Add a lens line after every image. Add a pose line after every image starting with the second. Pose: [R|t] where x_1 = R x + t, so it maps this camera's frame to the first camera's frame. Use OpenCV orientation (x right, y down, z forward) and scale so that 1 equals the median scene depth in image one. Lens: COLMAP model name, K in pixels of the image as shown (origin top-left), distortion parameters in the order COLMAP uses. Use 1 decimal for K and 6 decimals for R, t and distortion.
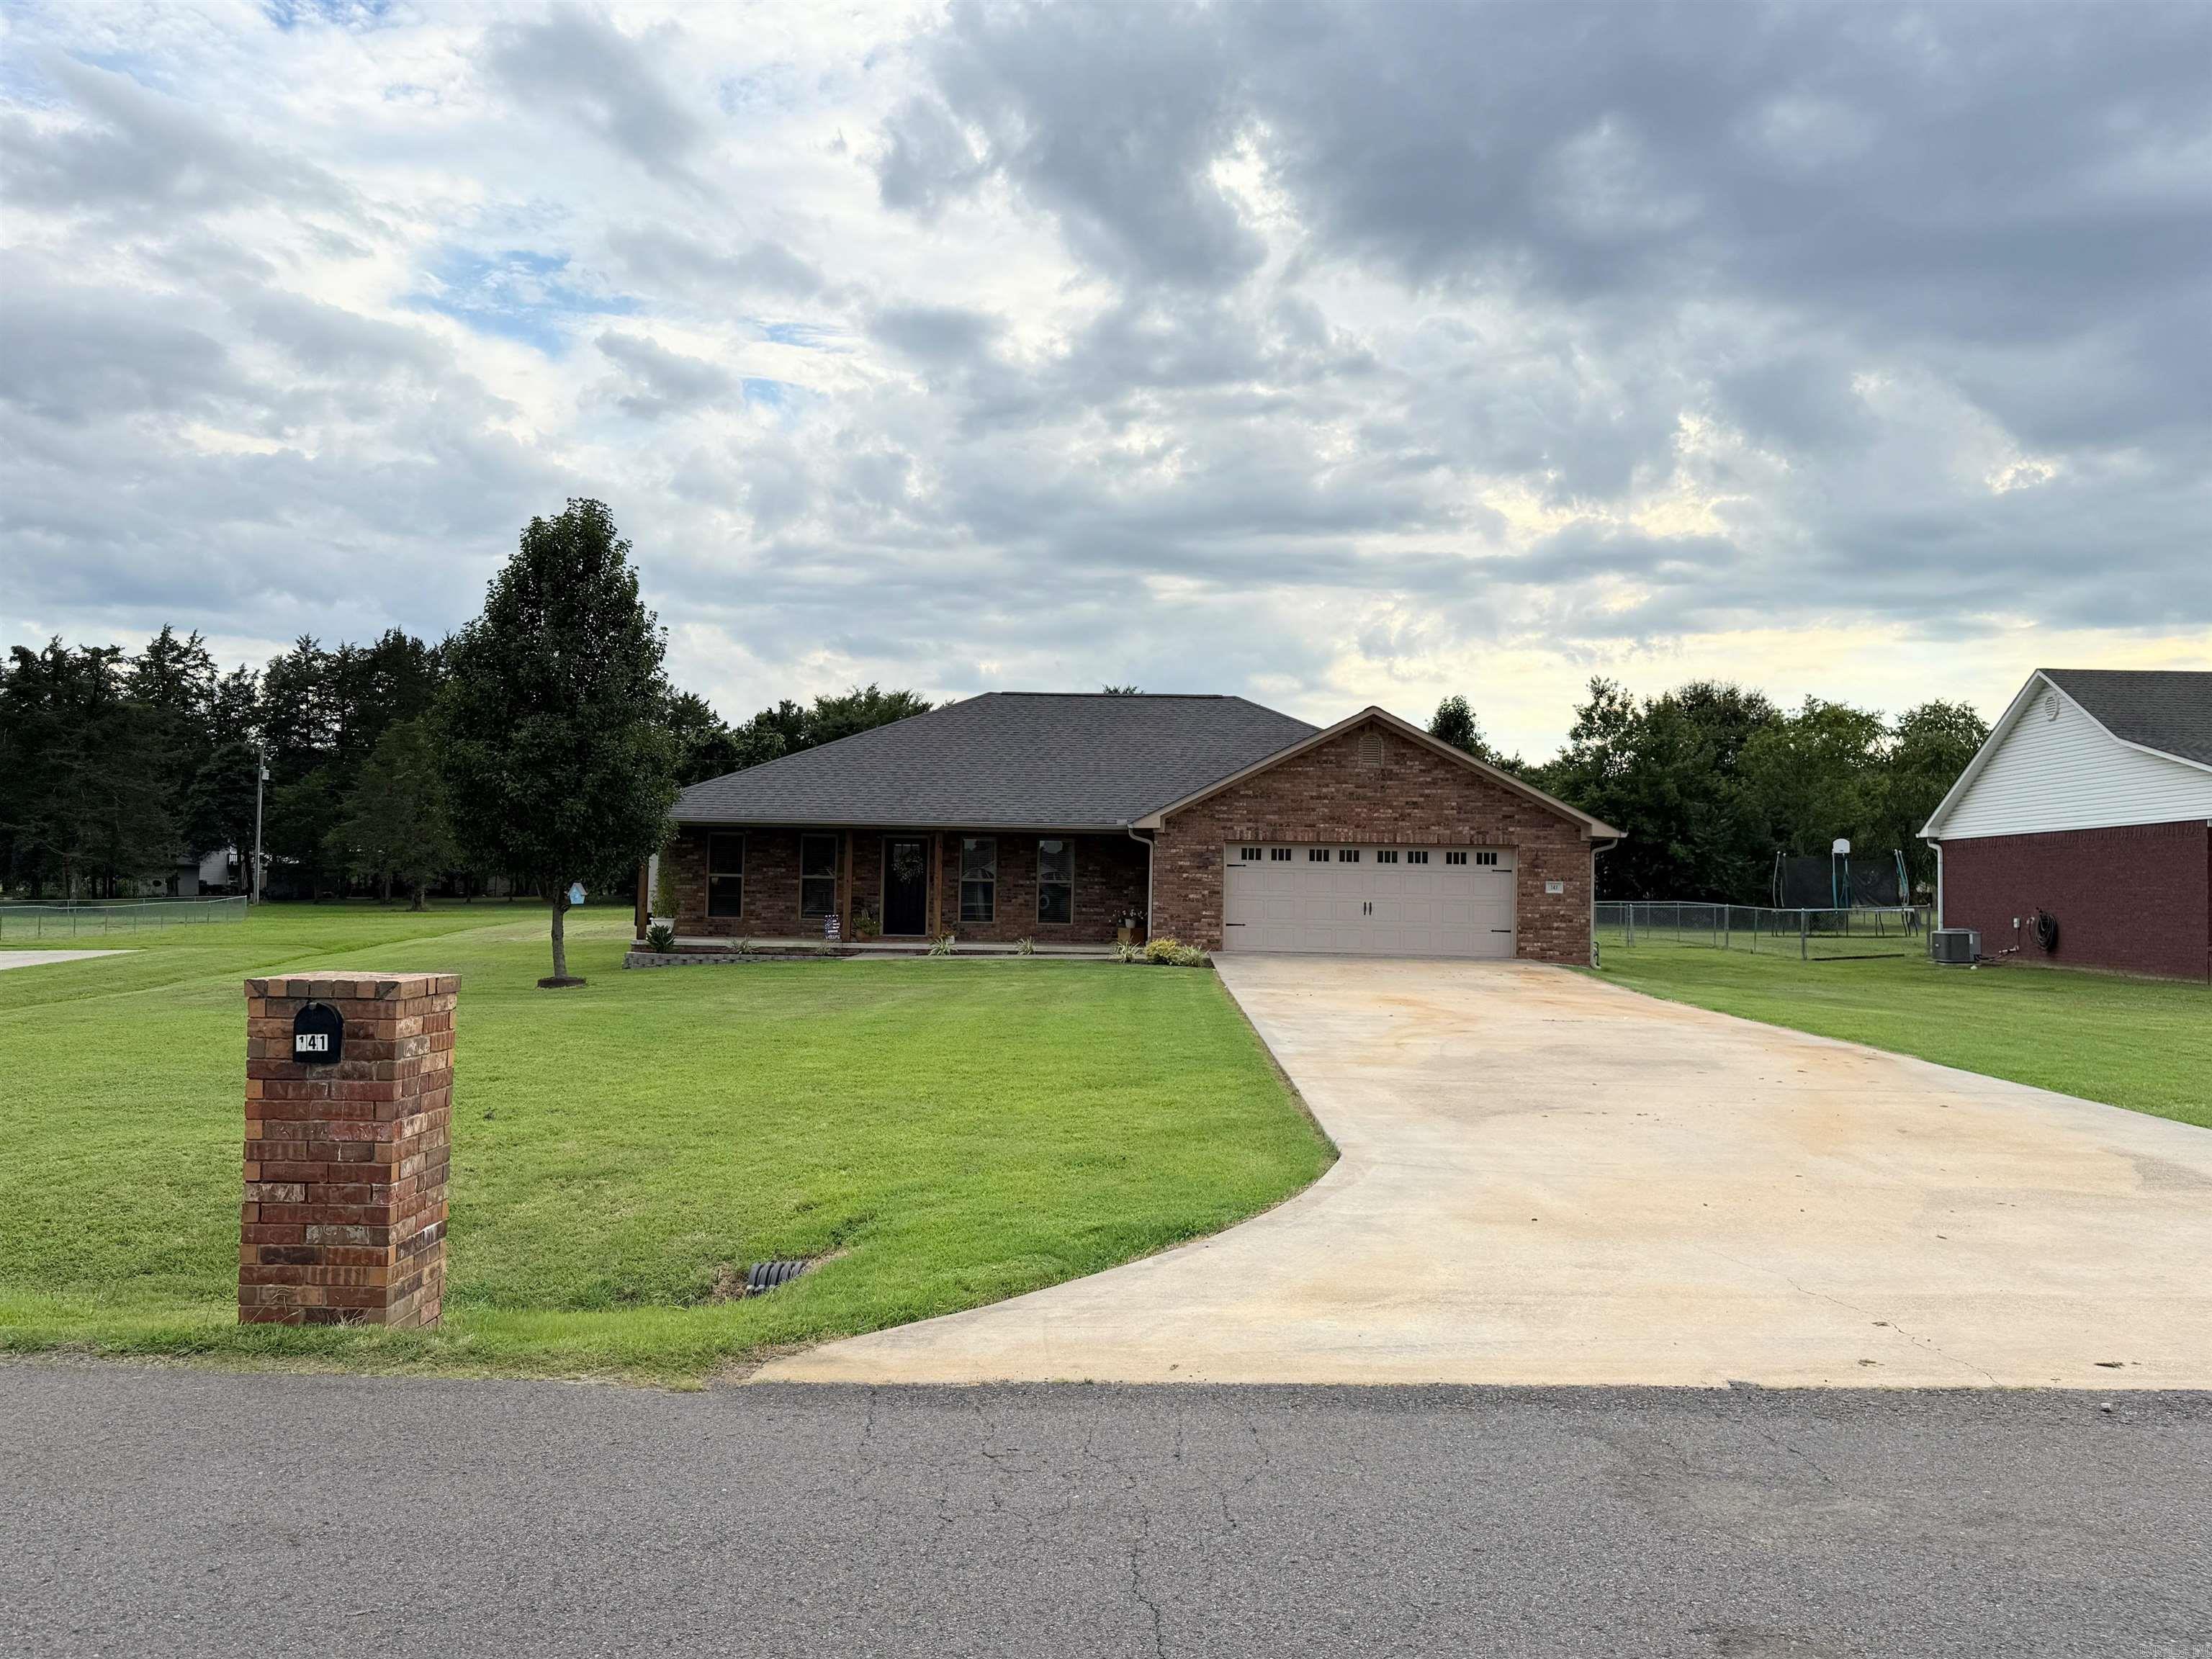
lens RADIAL K [[1586.5, 0, 1184.5], [0, 1586.5, 766.1], [0, 0, 1]] dist [0.067076, -0.001457]
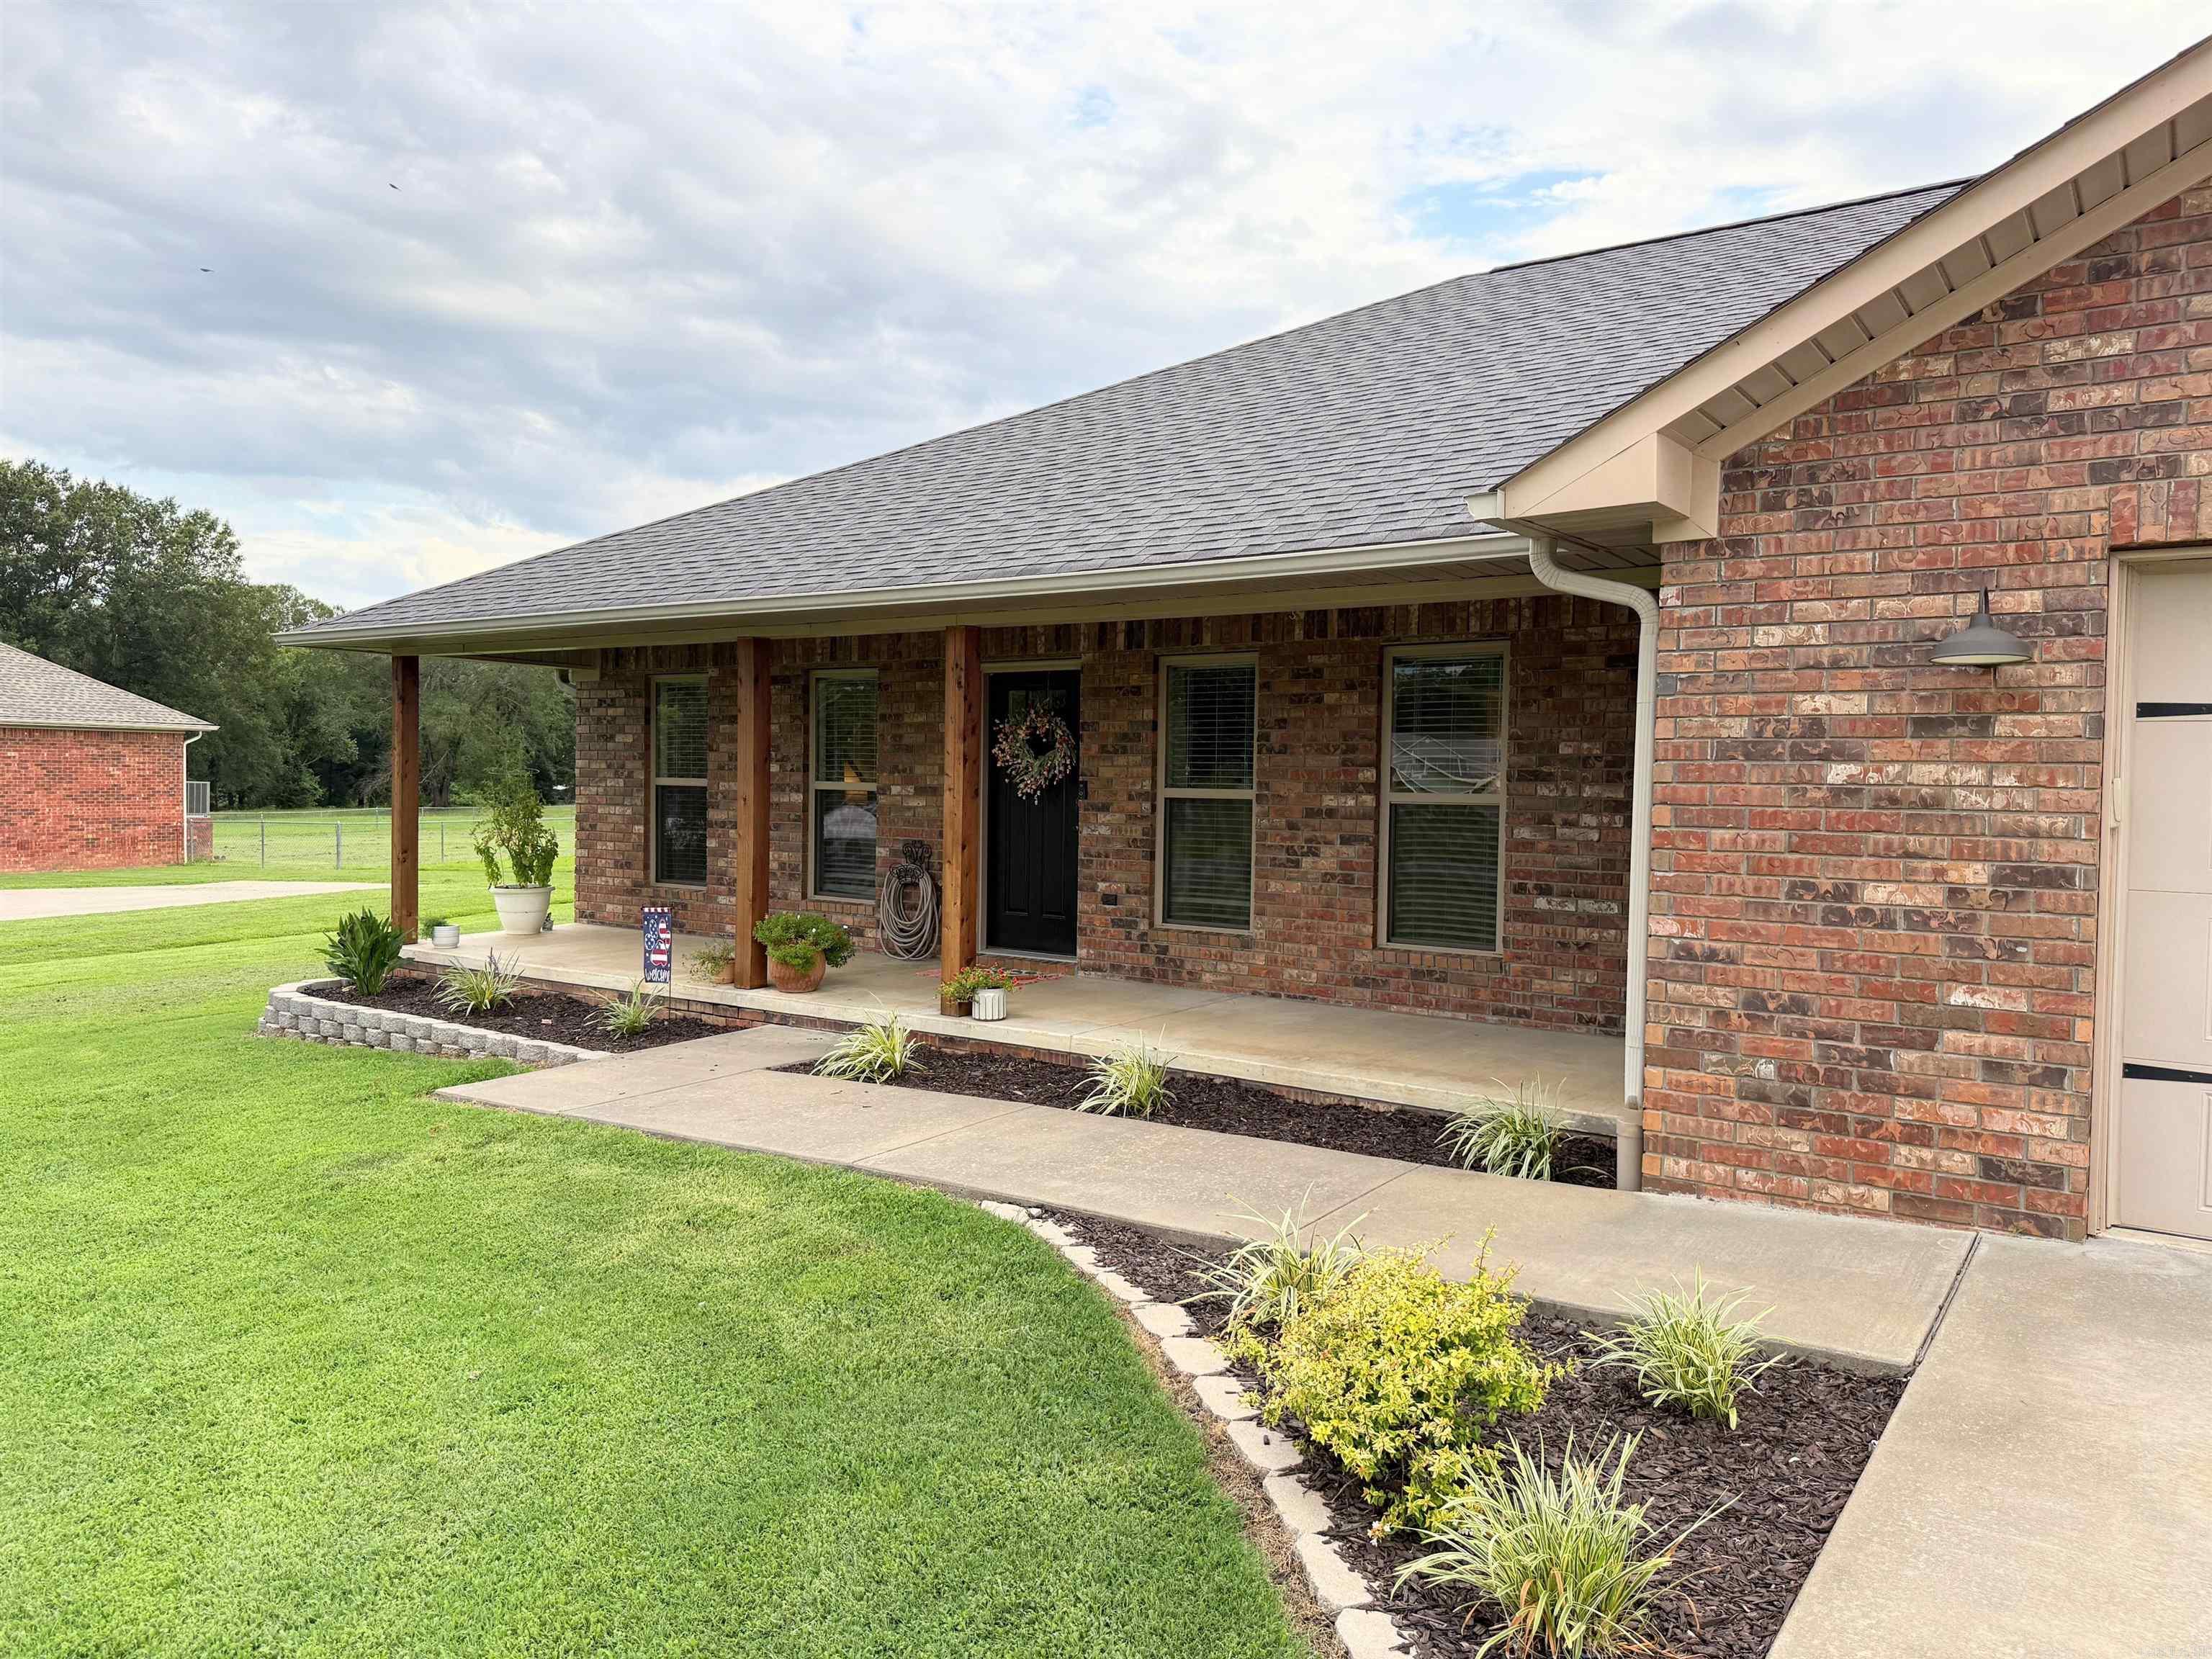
lens RADIAL K [[1548.9, 0, 1100.5], [0, 1548.9, 830.4], [0, 0, 1]] dist [0.080220, -0.113782]
pose [[0.796771, 0.010554, -0.604190, 0.039292], [0.053379, 0.994710, 0.087769, 0.055047], [0.601920, -0.102182, 0.791992, 0.805700]]
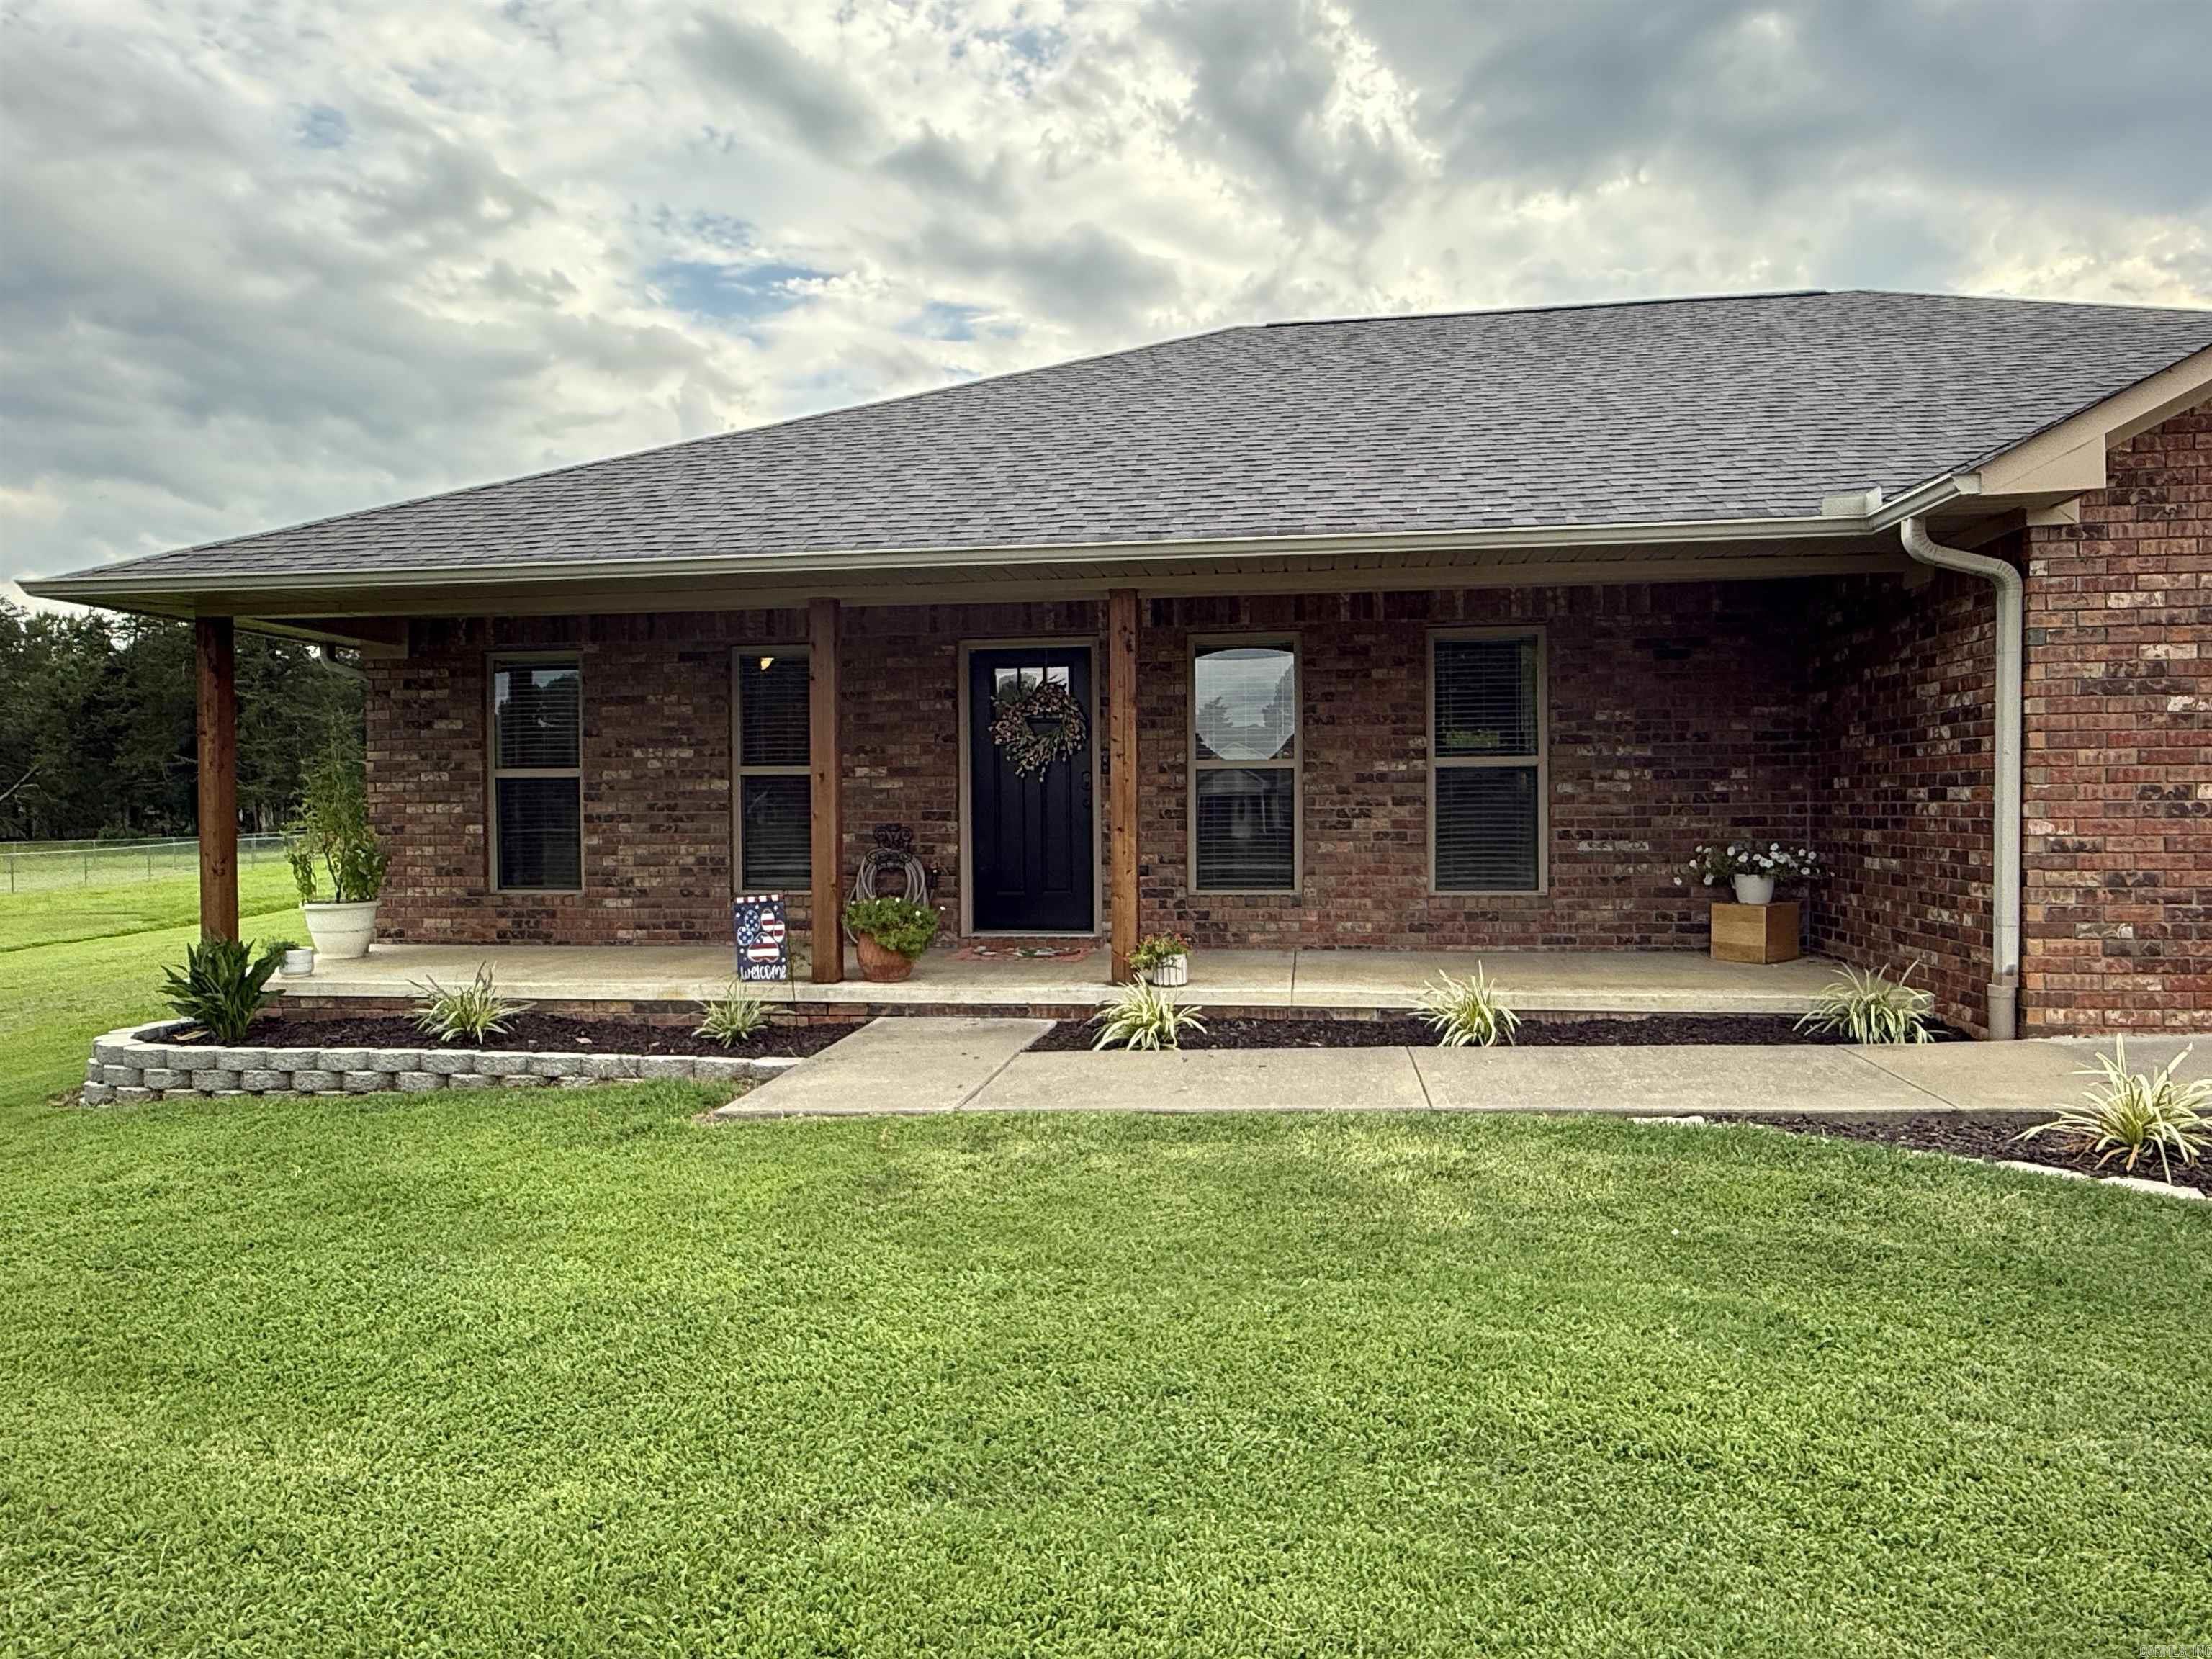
lens RADIAL K [[1416.4, 0, 1106.0], [0, 1416.4, 829.5], [0, 0, 1]] dist [-0.026596, 0.033760]
pose [[0.986553, -0.027849, -0.161051, -0.120509], [0.044039, 0.994227, 0.097845, 0.059392], [0.157396, -0.103622, 0.982084, 0.761951]]
